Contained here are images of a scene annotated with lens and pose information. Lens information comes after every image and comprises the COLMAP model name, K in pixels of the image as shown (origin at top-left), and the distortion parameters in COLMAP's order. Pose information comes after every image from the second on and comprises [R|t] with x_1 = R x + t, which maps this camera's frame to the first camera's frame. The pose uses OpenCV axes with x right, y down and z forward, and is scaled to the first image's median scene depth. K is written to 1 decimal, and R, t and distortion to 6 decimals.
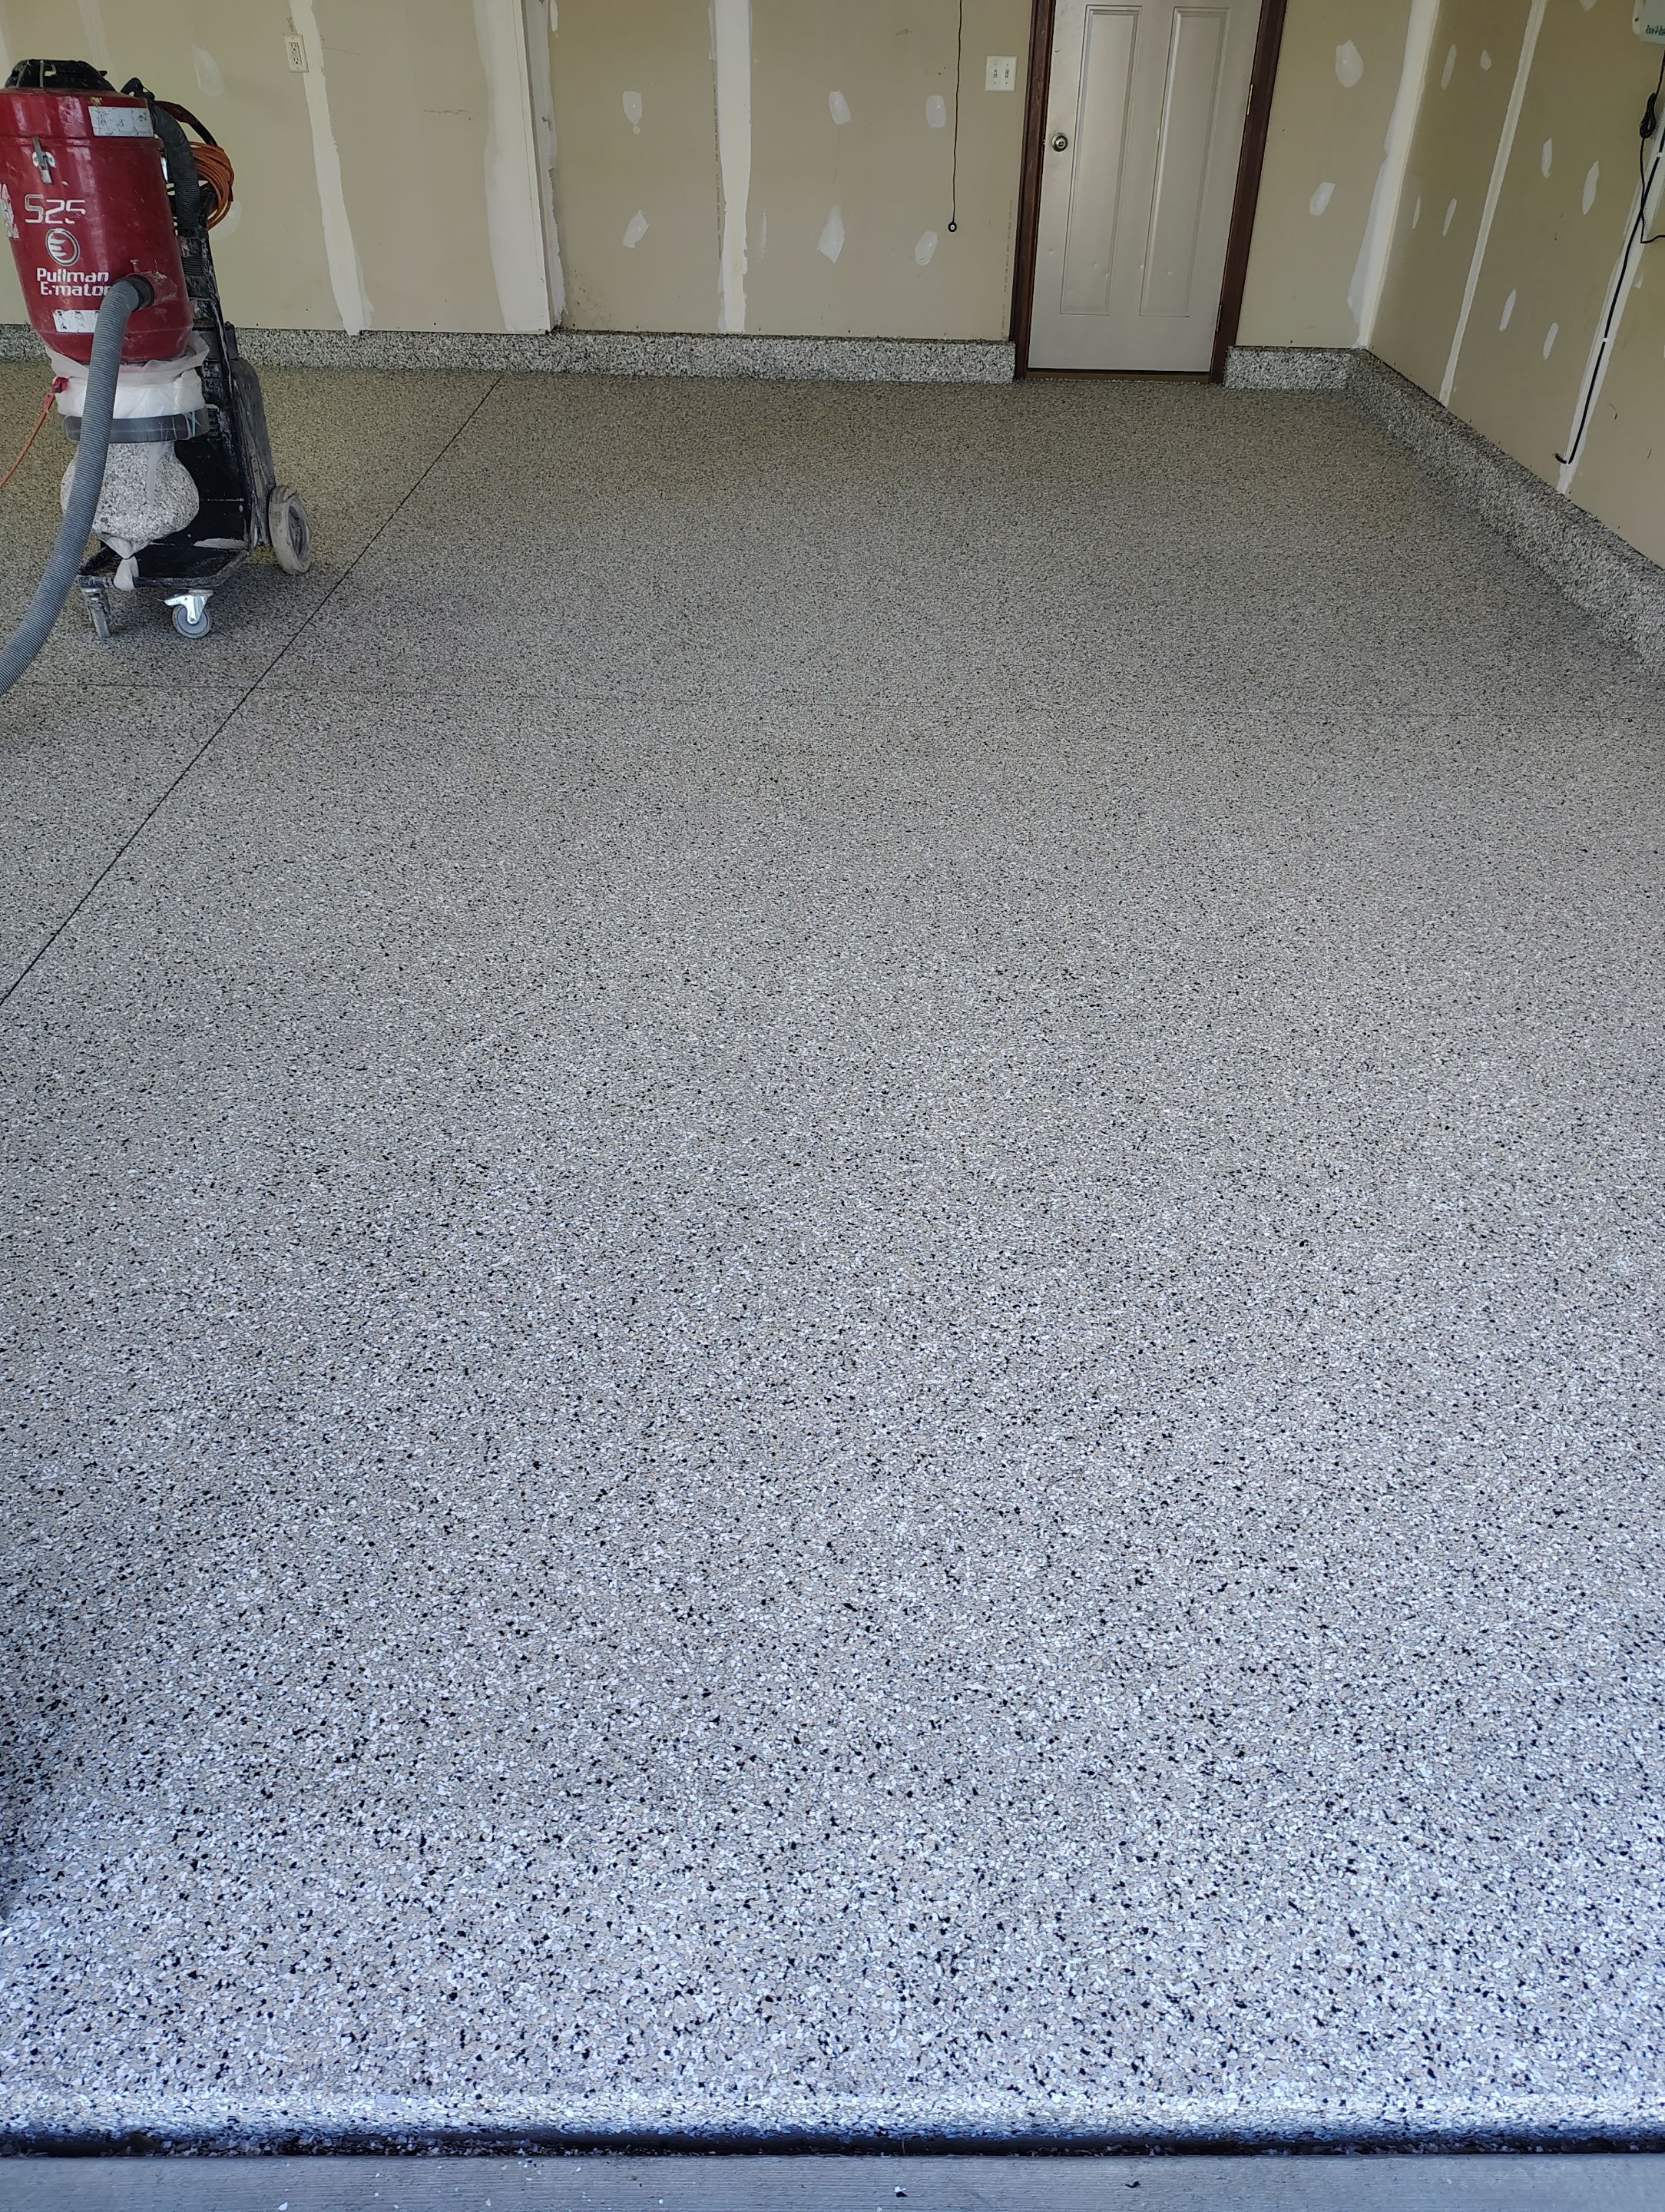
lens RADIAL K [[1534.3, 0, 873.0], [0, 1534.3, 1109.4], [0, 0, 1]] dist [0.041169, -0.045712]
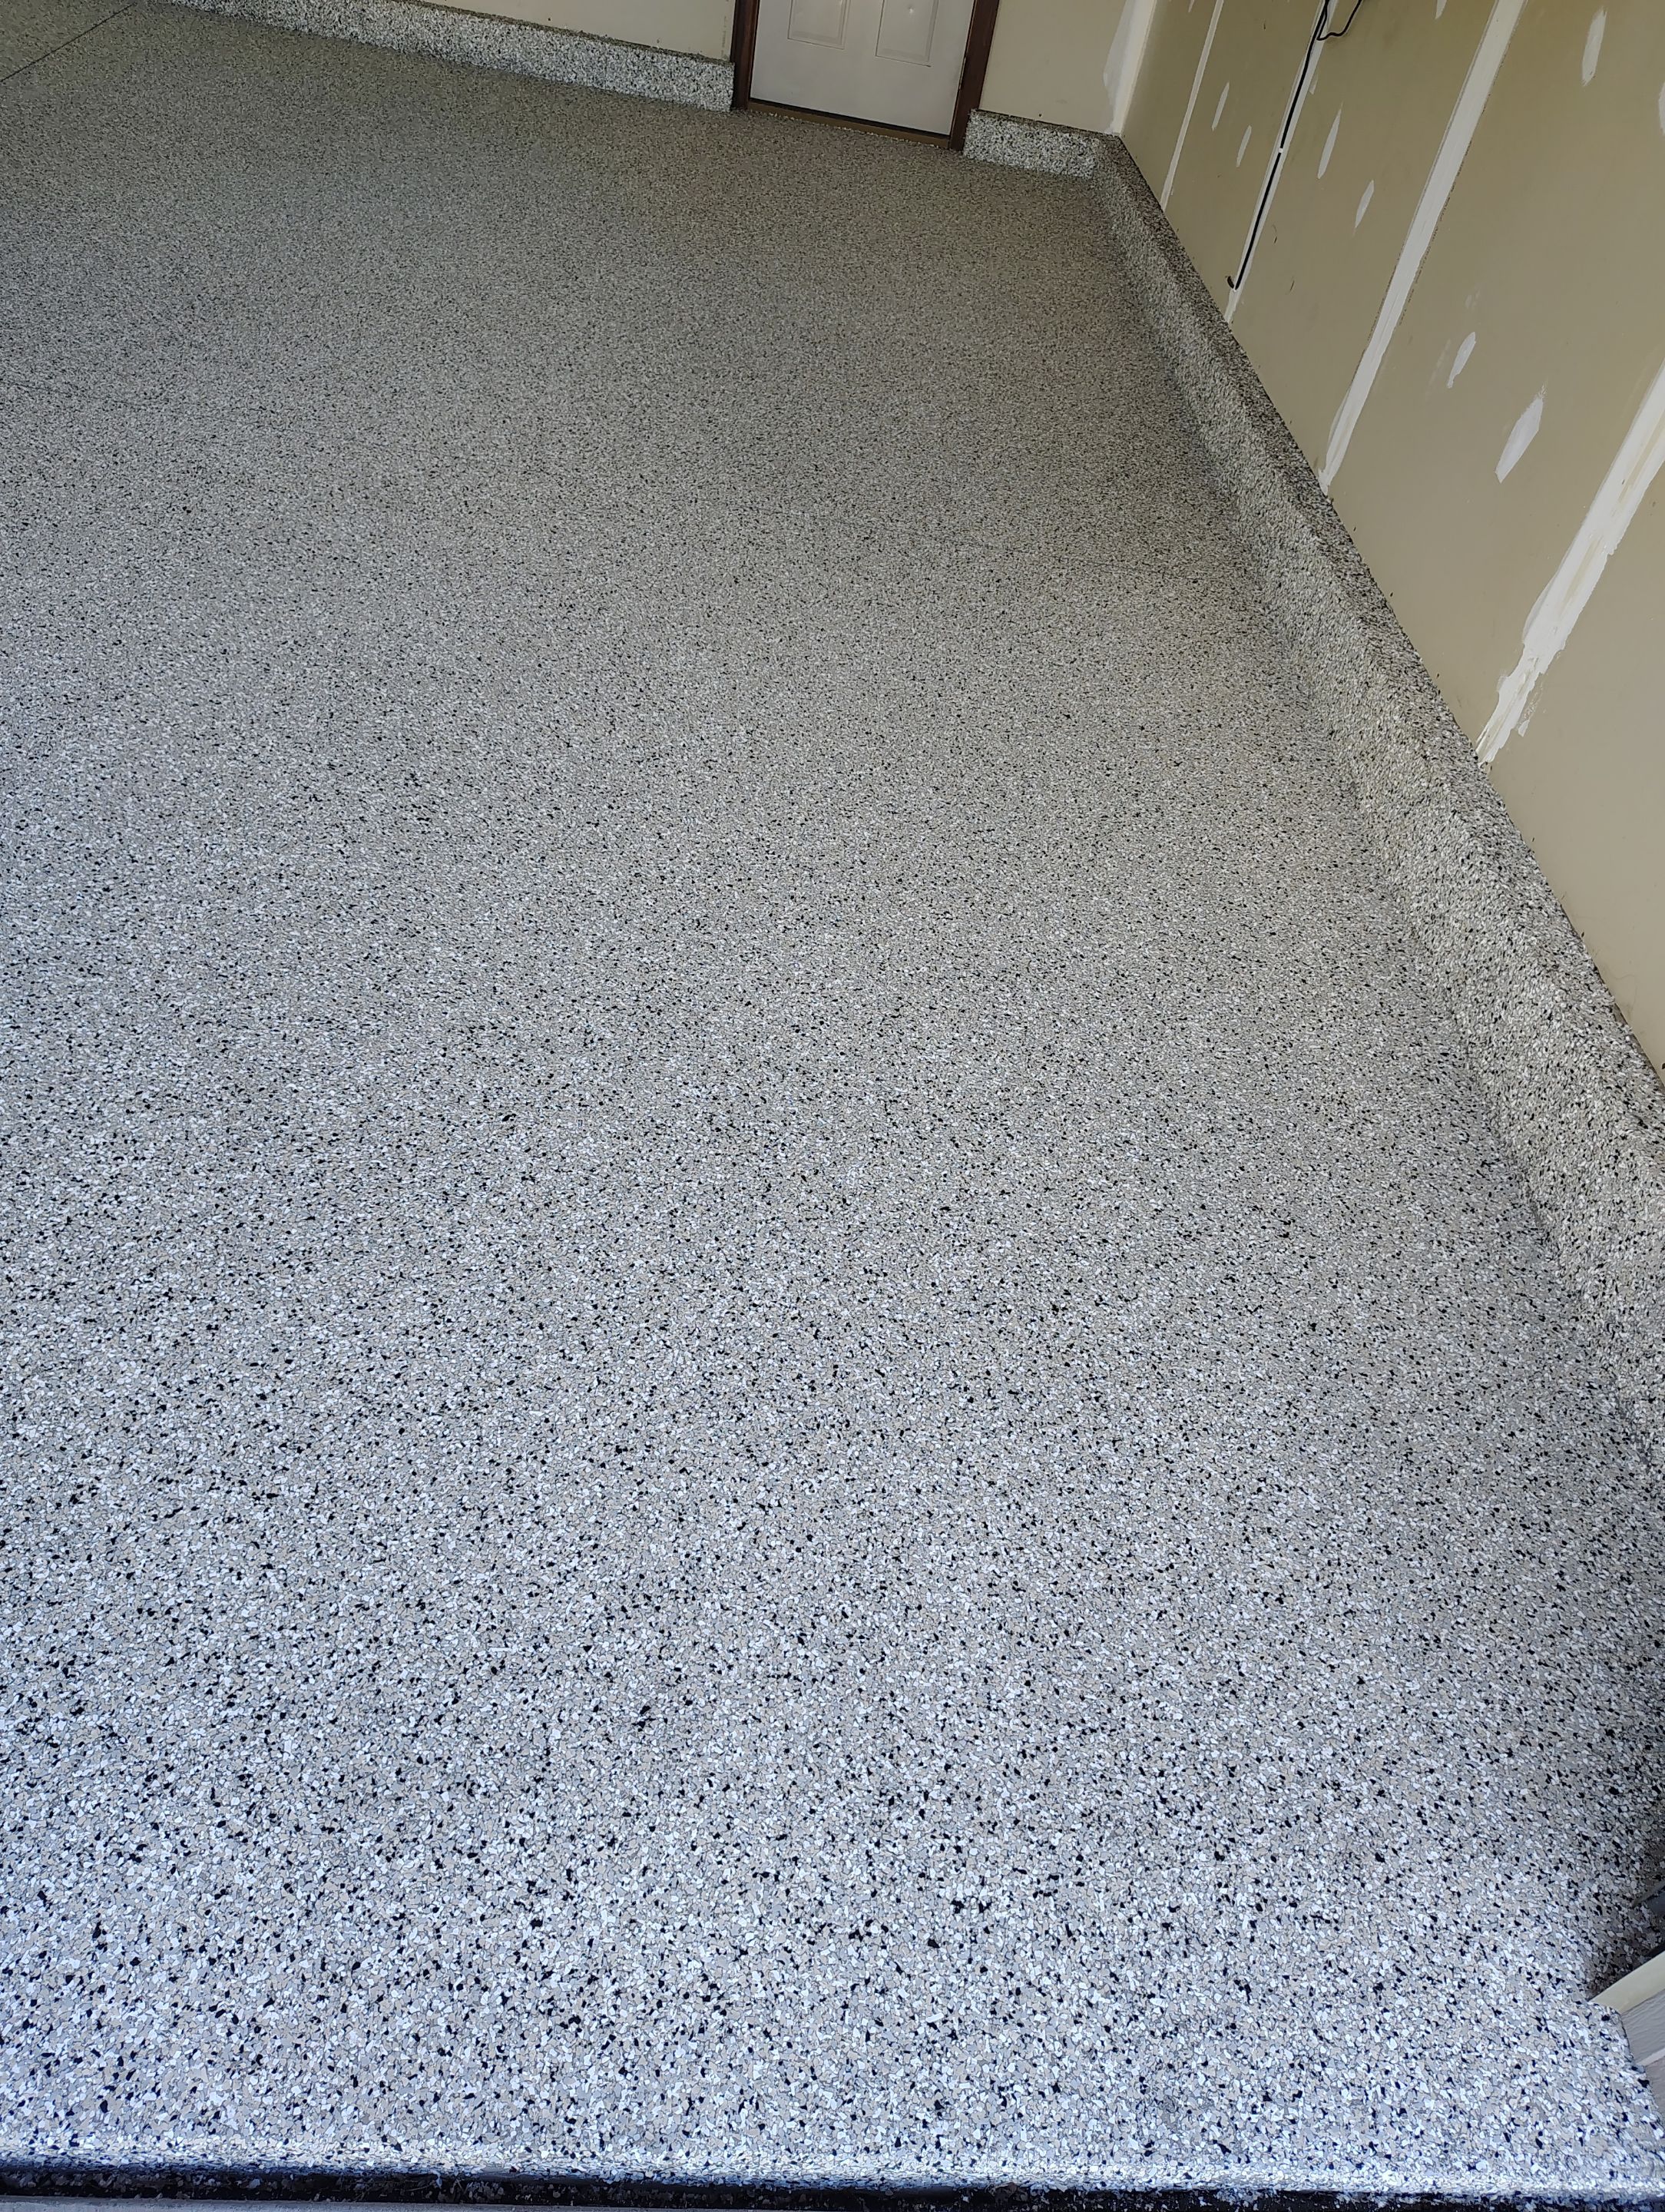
lens RADIAL K [[1534.3, 0, 855.2], [0, 1534.3, 1100.6], [0, 0, 1]] dist [0.041169, -0.045712]
pose [[0.989973, 0.102693, 0.096990, 0.471953], [-0.113439, 0.987133, 0.112692, -0.053377], [-0.084170, -0.122564, 0.988885, 0.137881]]
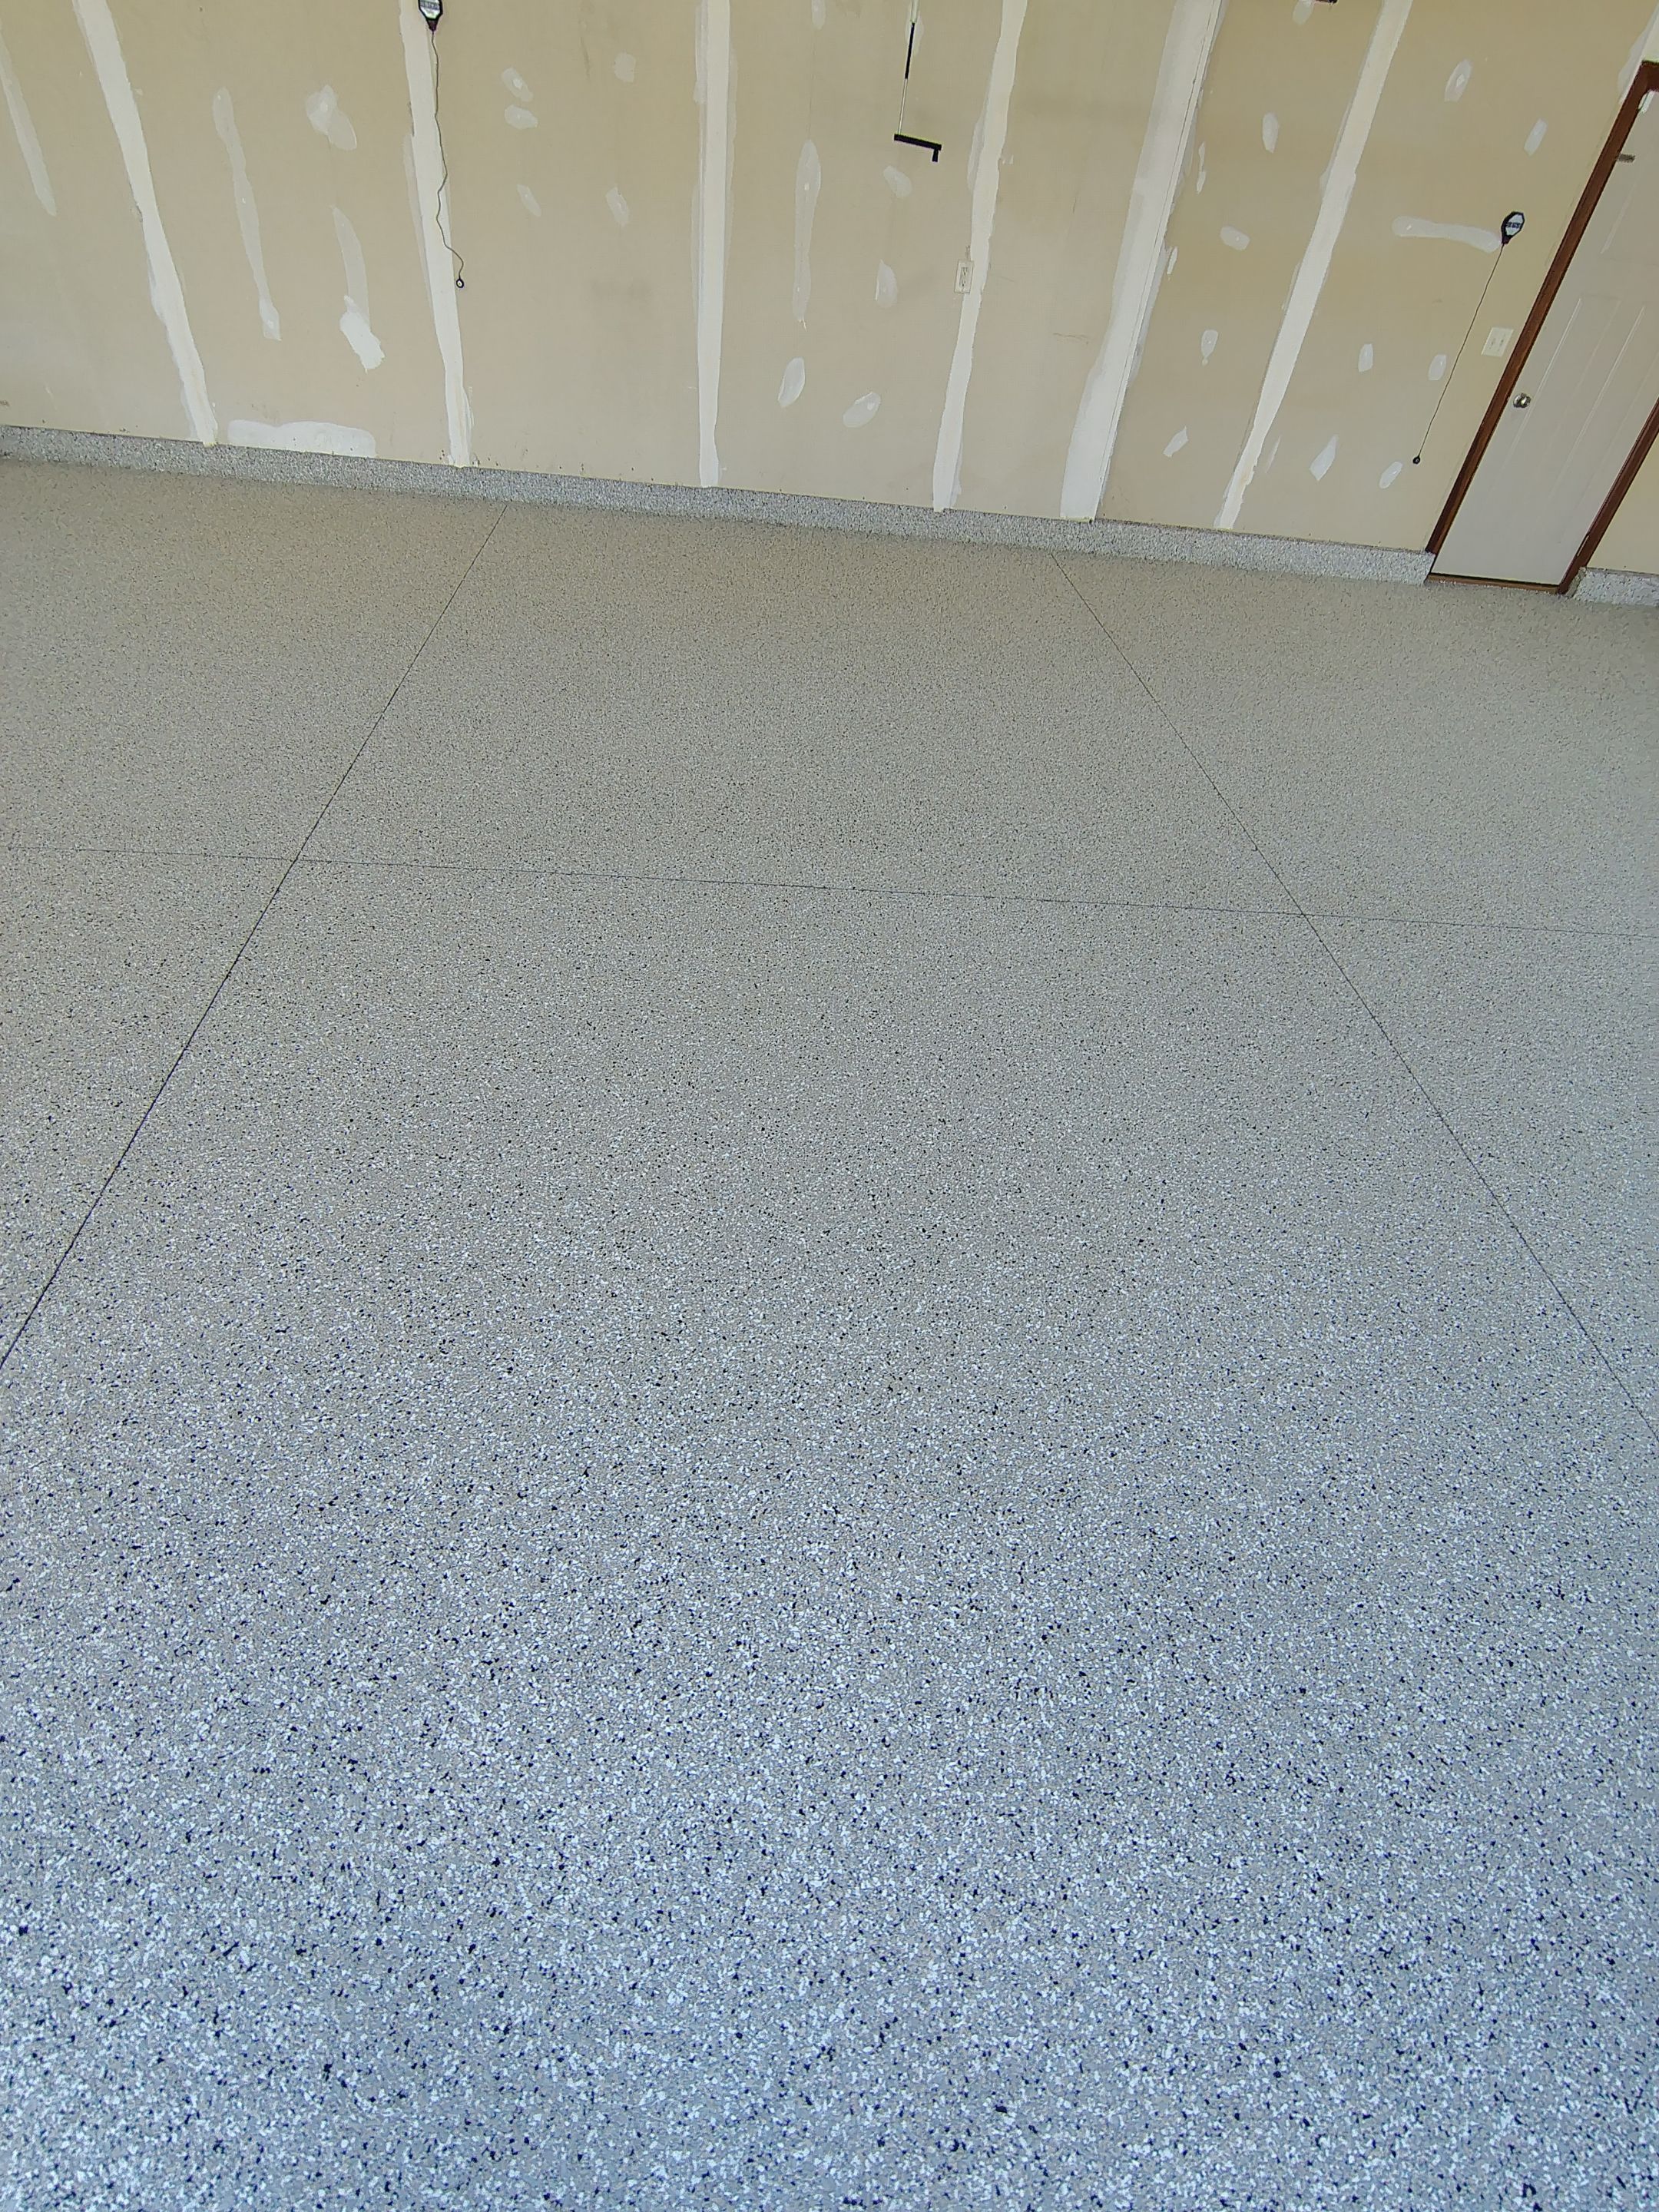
lens RADIAL K [[1033.9, 0, 819.8], [0, 1033.9, 1096.4], [0, 0, 1]] dist [-0.009848, 0.003860]
pose [[0.996244, 0.022613, 0.083591, -1.695366], [-0.032082, 0.992993, 0.113738, -0.428271], [-0.080433, -0.115993, 0.989988, 0.448242]]
